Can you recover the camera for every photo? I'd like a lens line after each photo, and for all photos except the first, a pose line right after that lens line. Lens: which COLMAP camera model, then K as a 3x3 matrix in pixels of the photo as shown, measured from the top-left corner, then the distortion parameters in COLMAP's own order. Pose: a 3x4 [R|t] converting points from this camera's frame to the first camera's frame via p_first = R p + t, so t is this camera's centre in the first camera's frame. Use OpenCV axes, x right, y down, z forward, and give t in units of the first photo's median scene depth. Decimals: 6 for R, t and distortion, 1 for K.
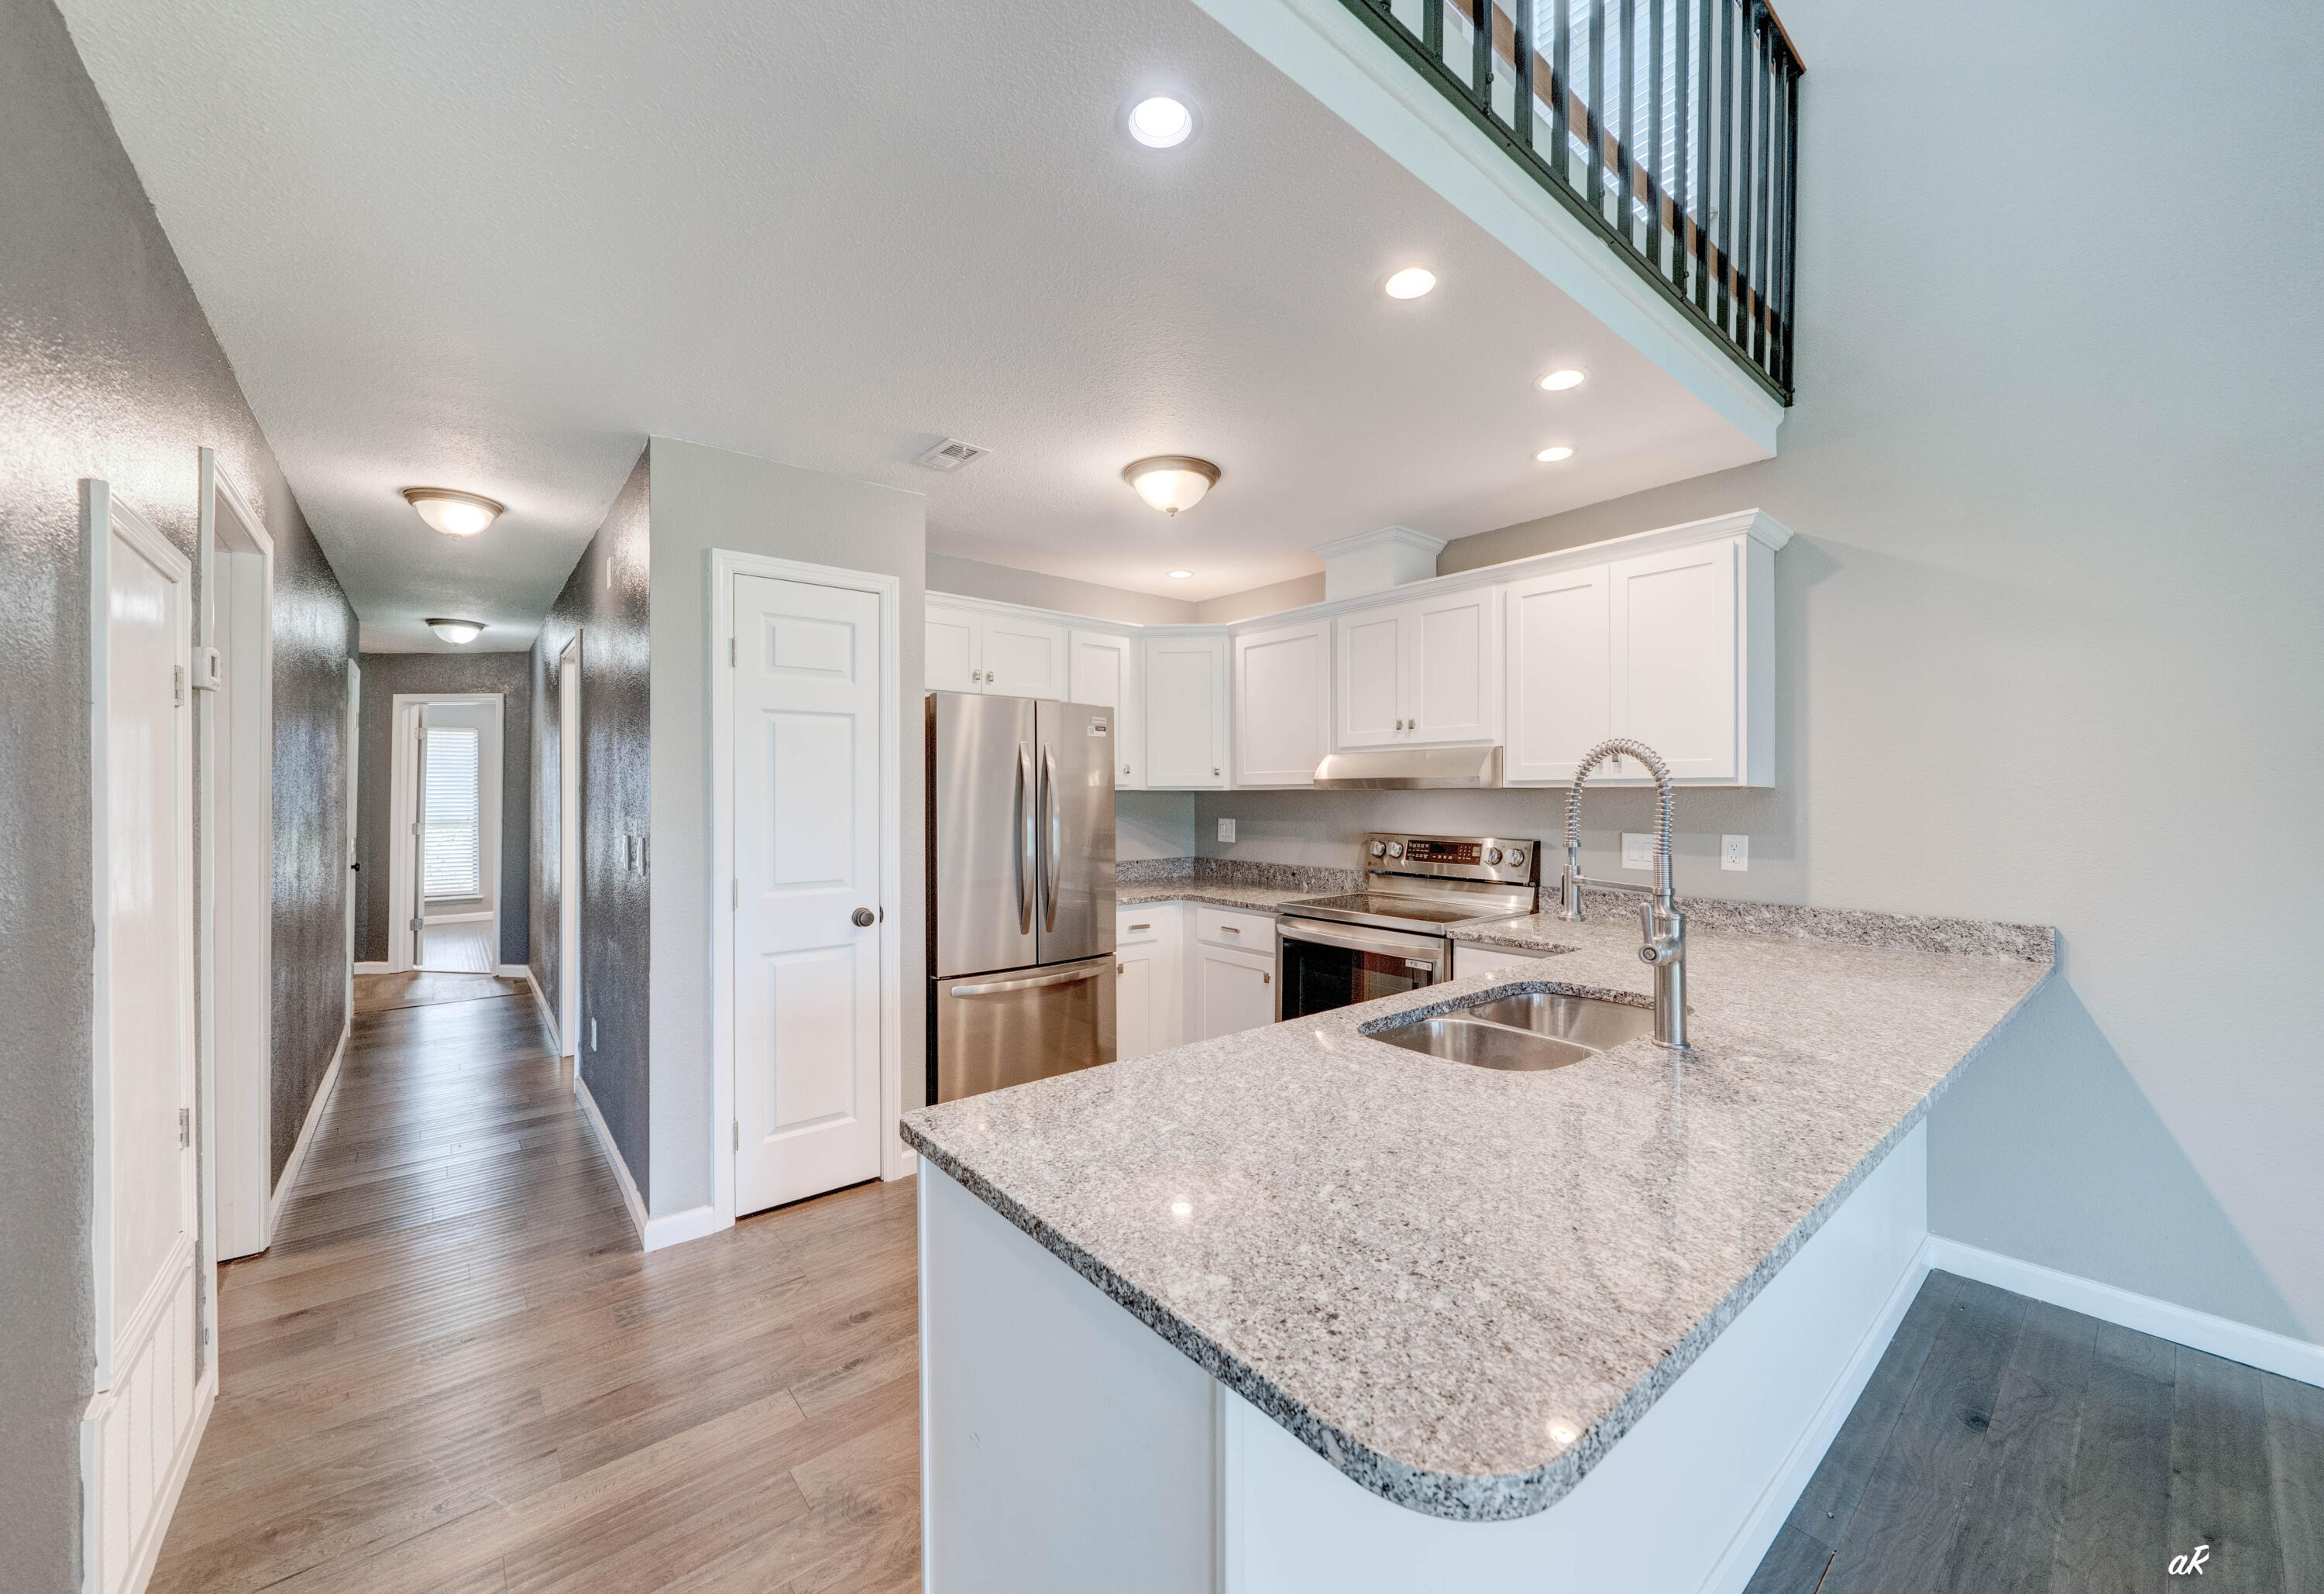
lens RADIAL K [[866.0, 0, 1163.5], [0, 866.0, 804.4], [0, 0, 1]] dist [0.001325, 0.000027]
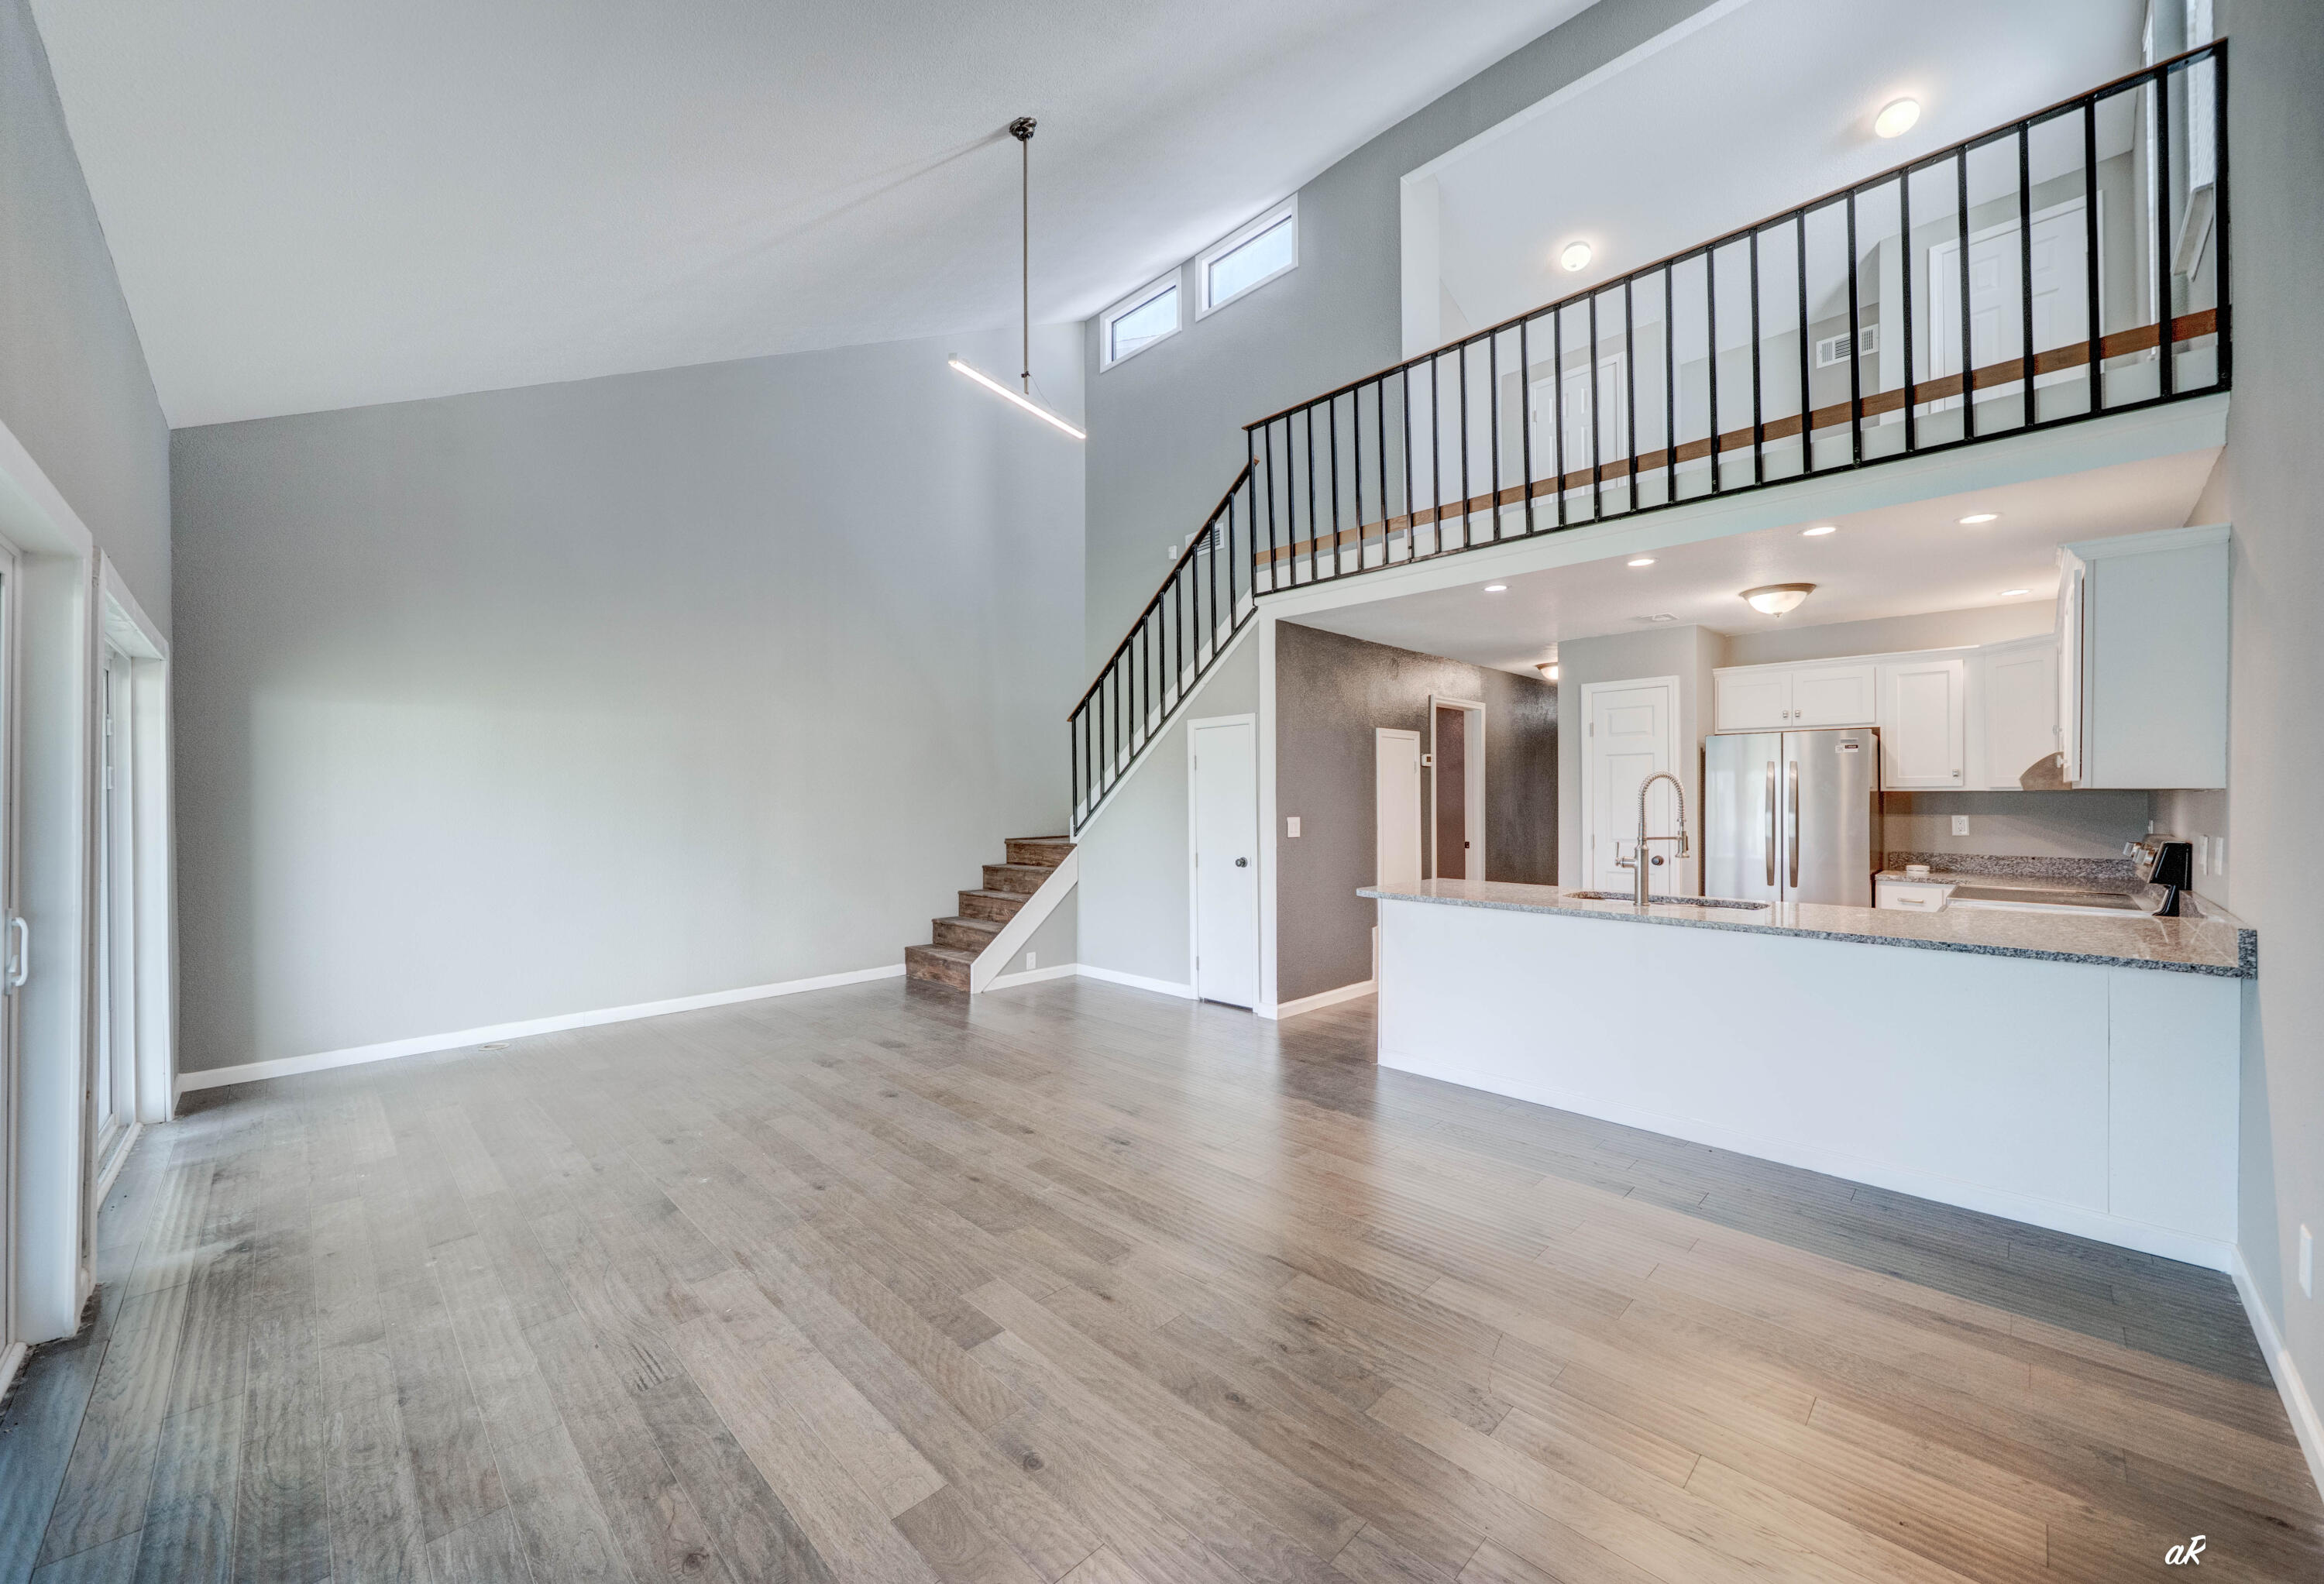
lens RADIAL K [[866.0, 0, 1159.0], [0, 866.0, 789.8], [0, 0, 1]] dist [0.001325, 0.000027]
pose [[0.099152, 0.000930, -0.995072, 1.460954], [-0.007533, 0.999972, 0.000184, -0.015968], [0.995044, 0.007478, 0.099156, -0.279320]]
